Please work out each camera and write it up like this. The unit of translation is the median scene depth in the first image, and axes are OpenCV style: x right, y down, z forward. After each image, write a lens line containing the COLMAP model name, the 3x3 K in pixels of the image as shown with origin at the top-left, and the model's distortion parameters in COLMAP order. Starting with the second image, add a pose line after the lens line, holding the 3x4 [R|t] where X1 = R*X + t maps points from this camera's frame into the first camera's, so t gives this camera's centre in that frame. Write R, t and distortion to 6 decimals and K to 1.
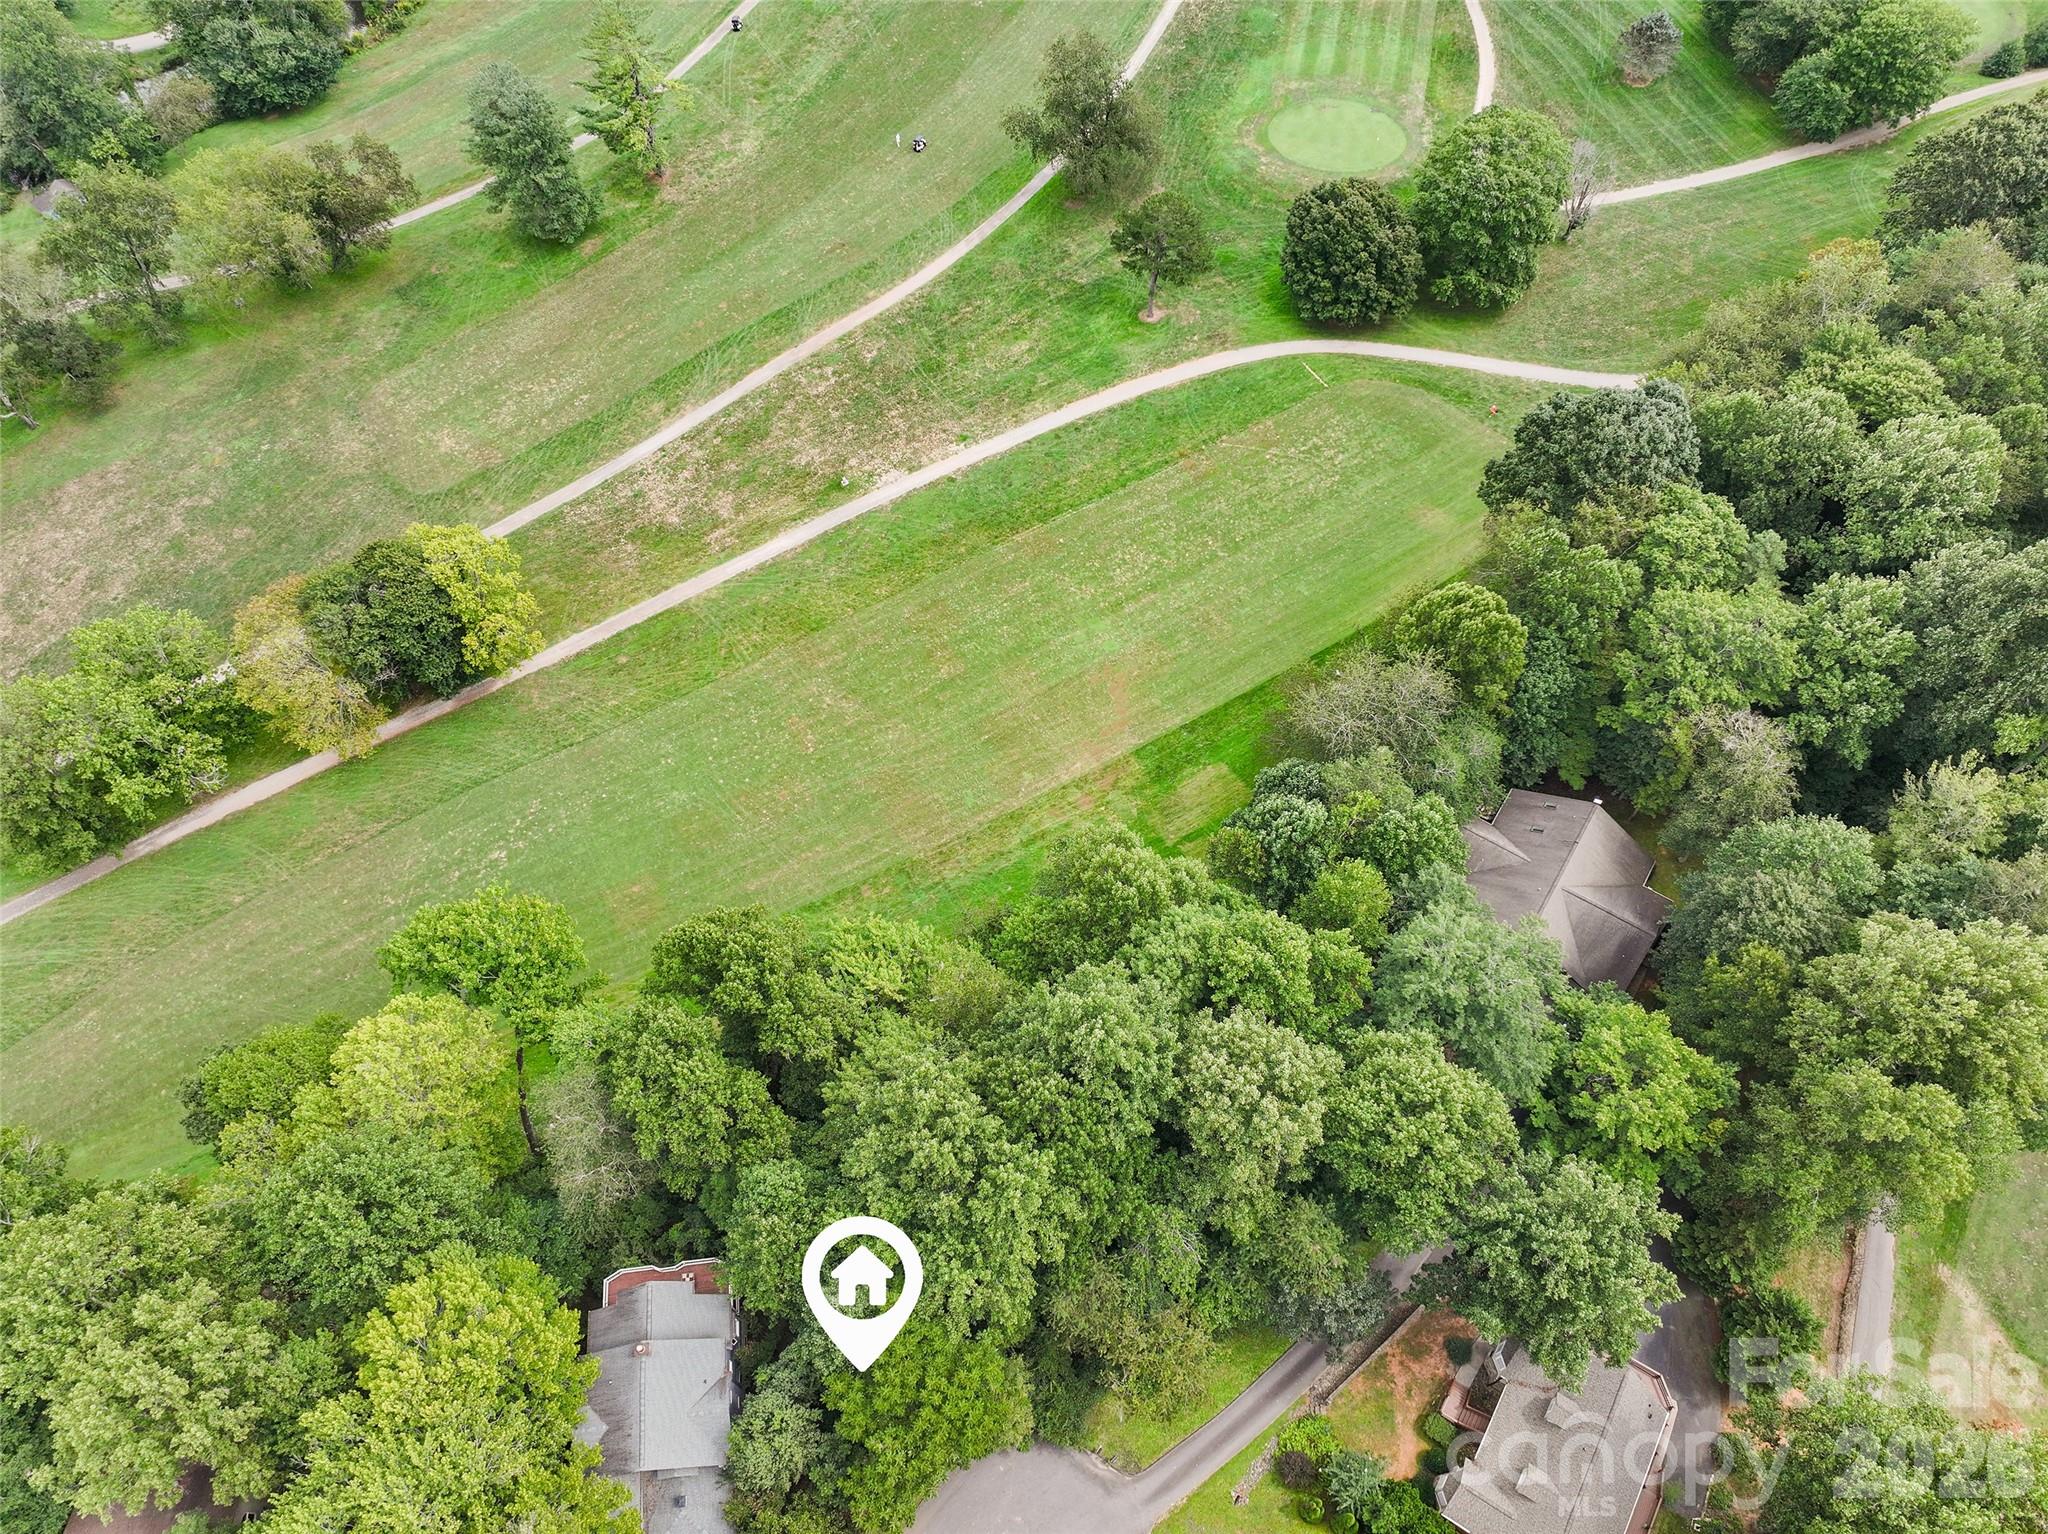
lens RADIAL K [[1404.0, 0, 1024.0], [0, 1404.0, 767.0], [0, 0, 1]] dist [0.002200, 0.000017]
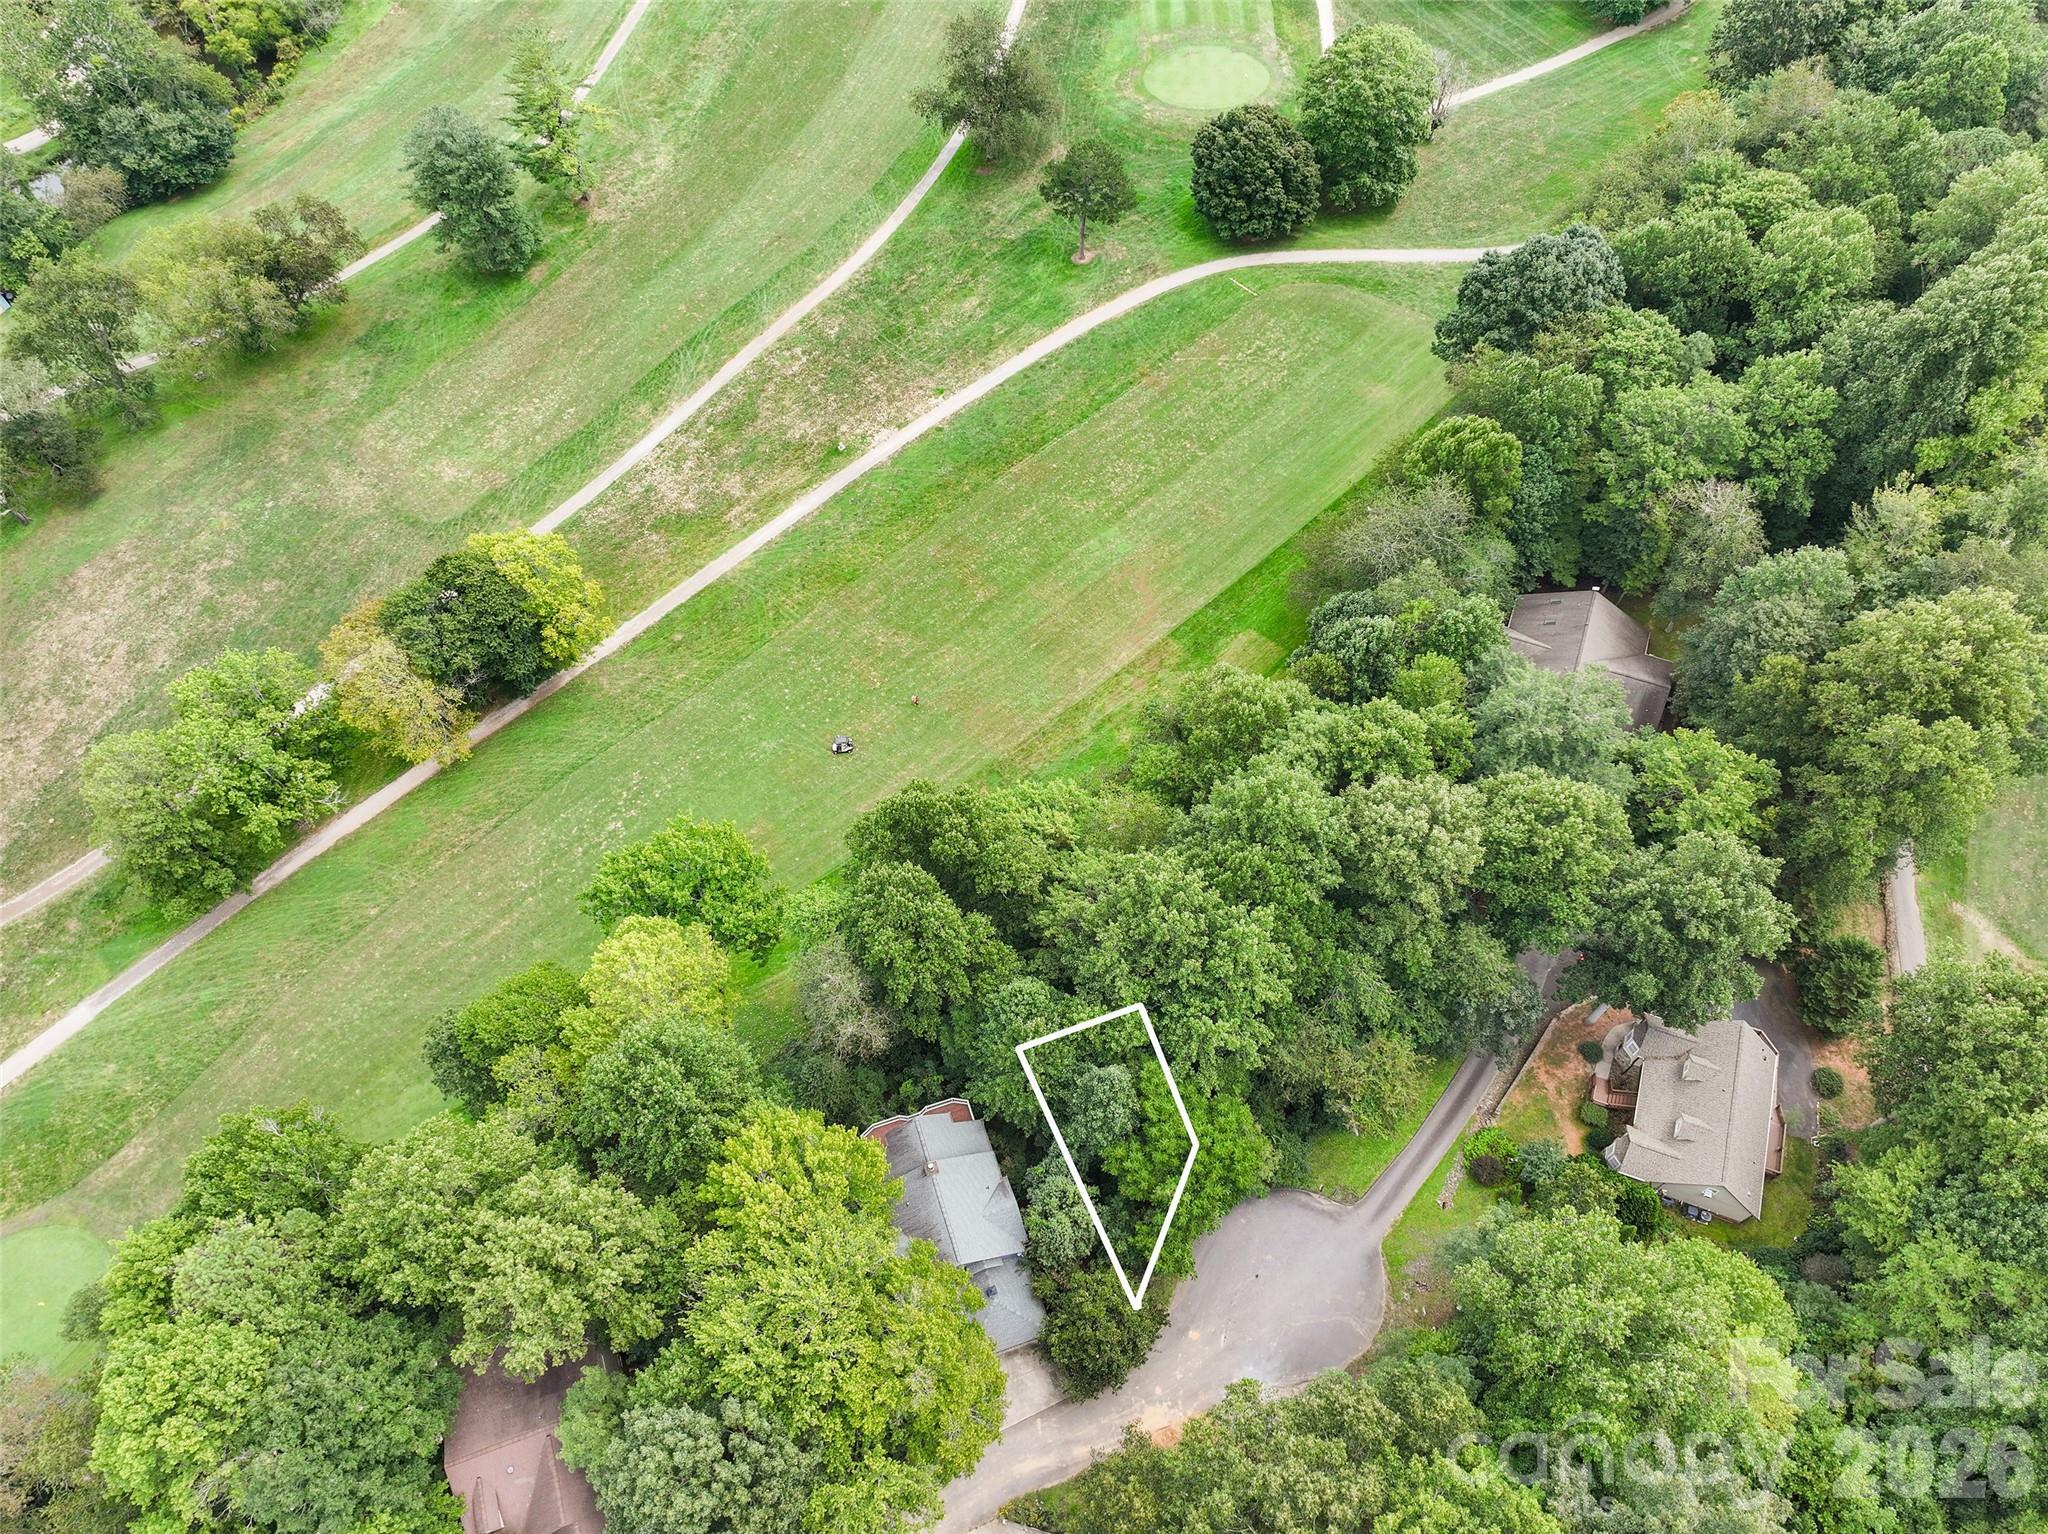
lens RADIAL K [[1406.3, 0, 1024.0], [0, 1406.3, 767.0], [0, 0, 1]] dist [-0.002729, 0.005830]
pose [[0.978837, -0.178390, 0.100275, -0.169770], [0.179448, 0.983766, -0.001563, 0.075802], [-0.098368, 0.019524, 0.994959, -0.088614]]
